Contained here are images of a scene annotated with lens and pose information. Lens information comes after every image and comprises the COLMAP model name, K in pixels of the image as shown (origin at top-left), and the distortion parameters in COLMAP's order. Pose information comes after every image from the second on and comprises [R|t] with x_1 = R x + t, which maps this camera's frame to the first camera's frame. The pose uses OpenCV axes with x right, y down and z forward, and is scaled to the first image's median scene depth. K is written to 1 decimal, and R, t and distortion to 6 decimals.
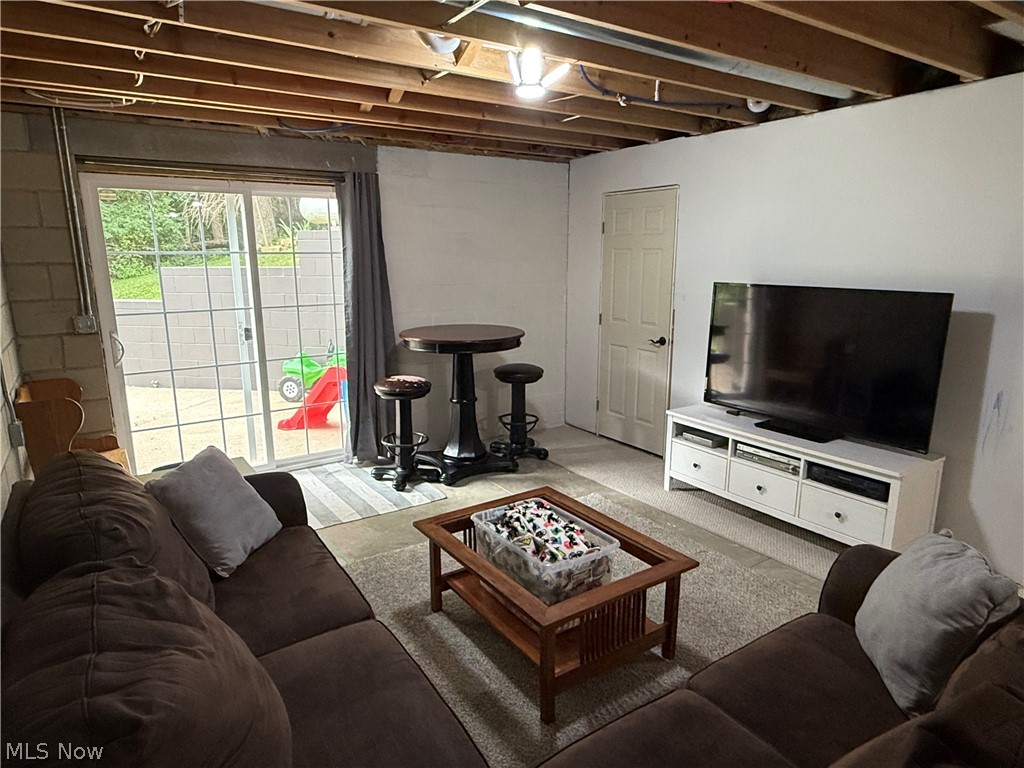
lens RADIAL K [[619.1, 0, 509.5], [0, 619.1, 383.3], [0, 0, 1]] dist [0.002176, 0.002830]
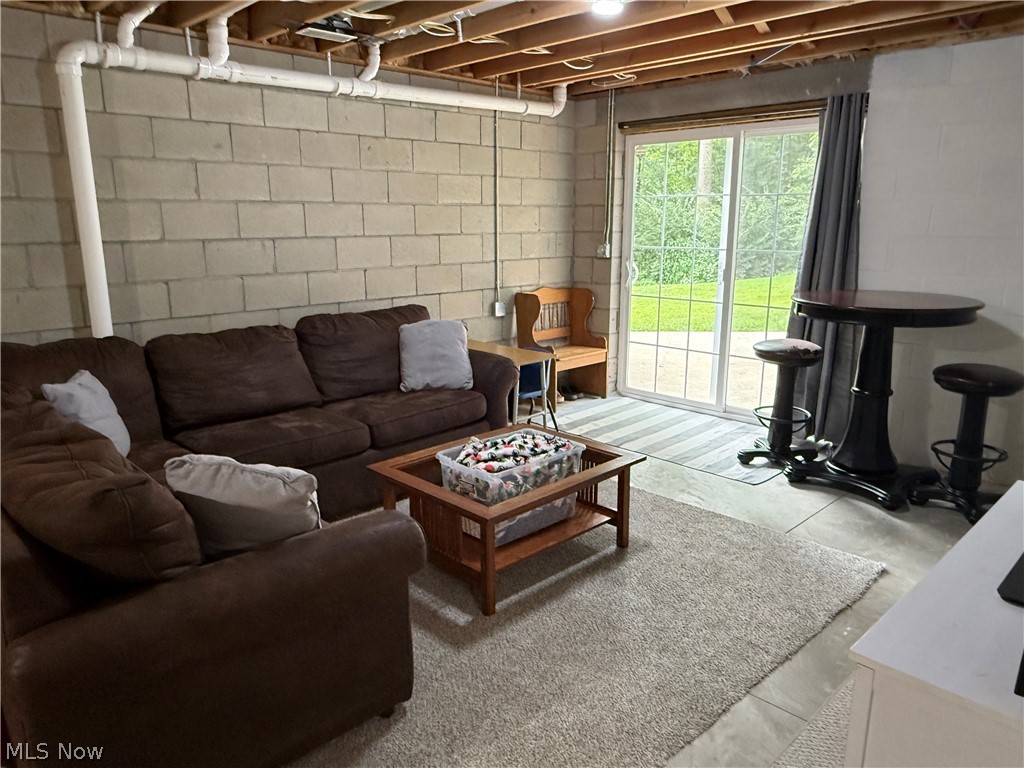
lens RADIAL K [[727.7, 0, 509.9], [0, 727.7, 386.7], [0, 0, 1]] dist [0.003479, 0.001293]
pose [[0.183568, 0.231127, -0.955449, 0.702344], [-0.201868, 0.960114, 0.193471, -0.062687], [0.962056, 0.157359, 0.222904, 0.410661]]
